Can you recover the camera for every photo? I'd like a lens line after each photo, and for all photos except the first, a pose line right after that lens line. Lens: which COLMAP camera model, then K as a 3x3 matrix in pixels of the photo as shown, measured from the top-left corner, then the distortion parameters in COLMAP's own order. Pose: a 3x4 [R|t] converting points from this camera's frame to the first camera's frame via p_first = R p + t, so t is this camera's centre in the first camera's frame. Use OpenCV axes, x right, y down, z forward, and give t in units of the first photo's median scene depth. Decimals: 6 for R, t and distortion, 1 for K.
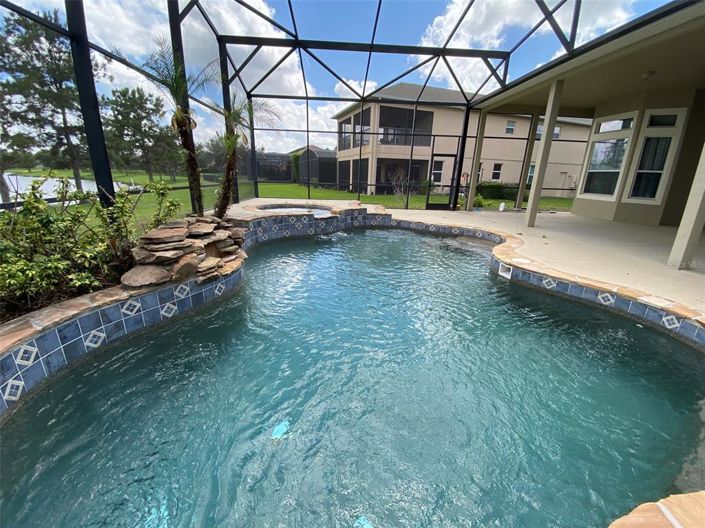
lens RADIAL K [[286.2, 0, 352.5], [0, 286.2, 264.0], [0, 0, 1]] dist [0.023874, -0.020221]
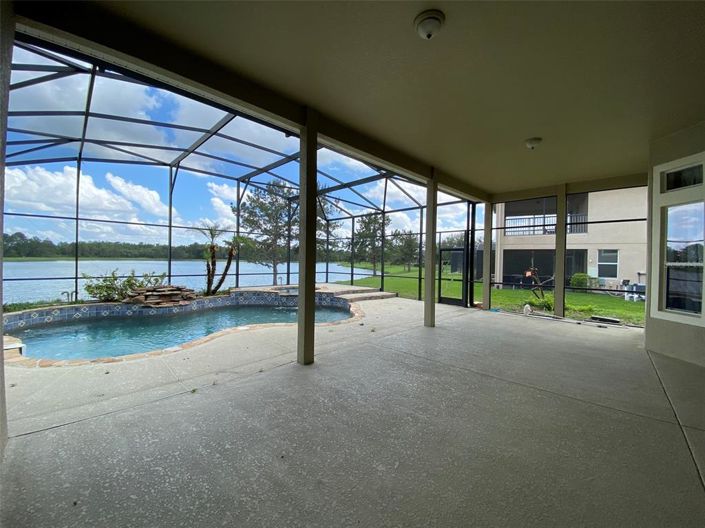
lens RADIAL K [[286.2, 0, 352.5], [0, 286.2, 264.0], [0, 0, 1]] dist [0.023874, -0.020221]
pose [[0.660086, -0.005843, -0.751167, 1.064543], [-0.220984, 0.954211, -0.201611, -0.078476], [0.717950, 0.299077, 0.628570, 0.213968]]
